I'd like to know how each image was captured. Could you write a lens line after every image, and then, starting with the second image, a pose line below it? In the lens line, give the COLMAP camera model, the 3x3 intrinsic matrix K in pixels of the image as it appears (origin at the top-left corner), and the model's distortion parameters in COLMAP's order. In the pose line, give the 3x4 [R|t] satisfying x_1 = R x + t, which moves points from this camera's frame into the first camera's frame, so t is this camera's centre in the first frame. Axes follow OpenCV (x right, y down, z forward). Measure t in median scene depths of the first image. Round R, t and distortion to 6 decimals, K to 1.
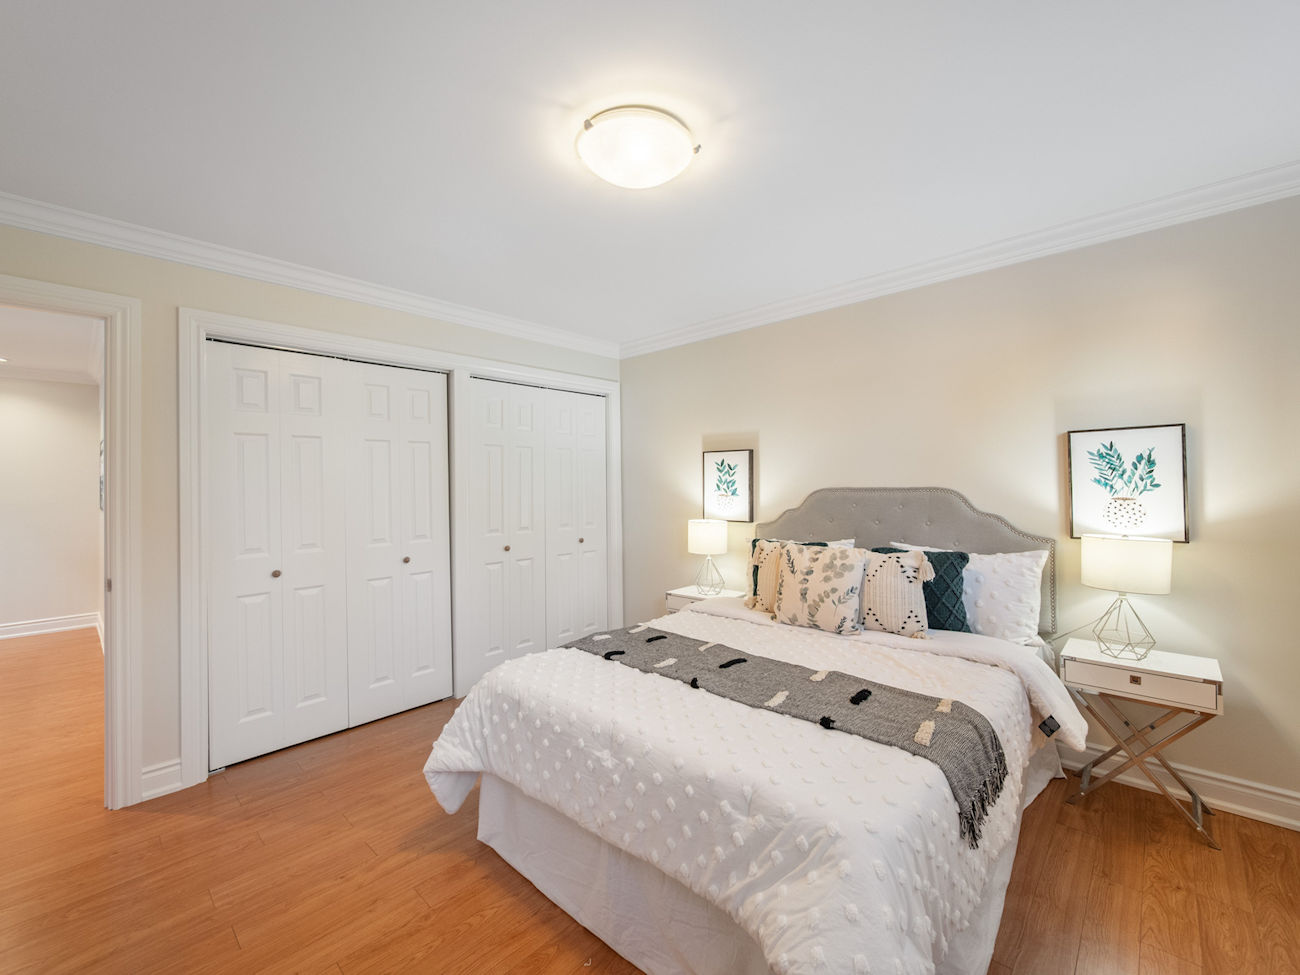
lens RADIAL K [[561.2, 0, 650.0], [0, 561.2, 487.5], [0, 0, 1]] dist [0.000833, 0.000261]
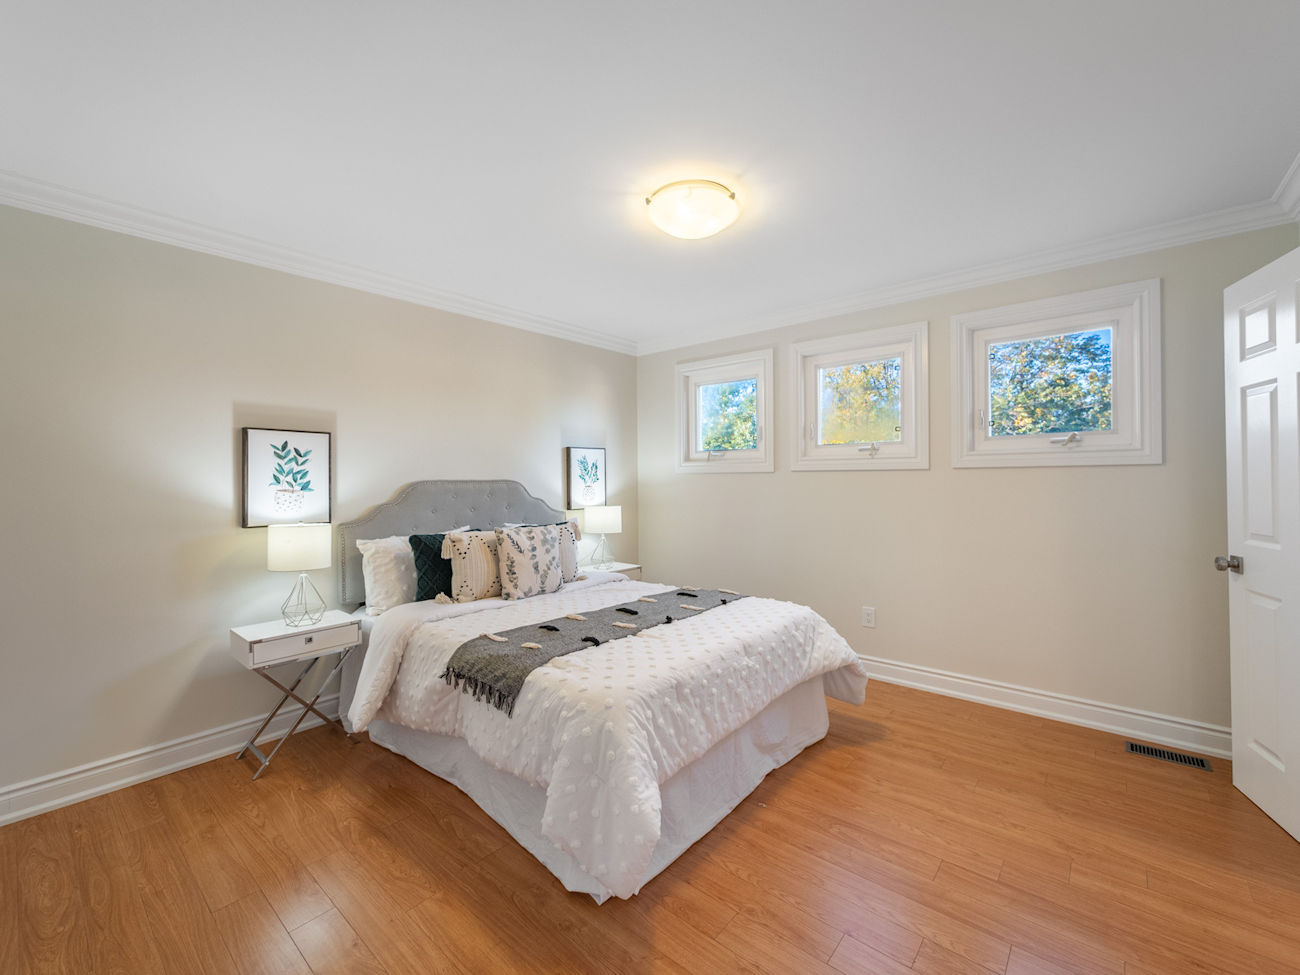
lens RADIAL K [[548.1, 0, 649.0], [0, 548.1, 481.7], [0, 0, 1]] dist [-0.005214, 0.000243]
pose [[-0.080792, 0.002683, 0.996727, -0.637264], [0.006716, 0.999975, -0.002148, 0.007196], [-0.996708, 0.006520, -0.080808, 0.595328]]
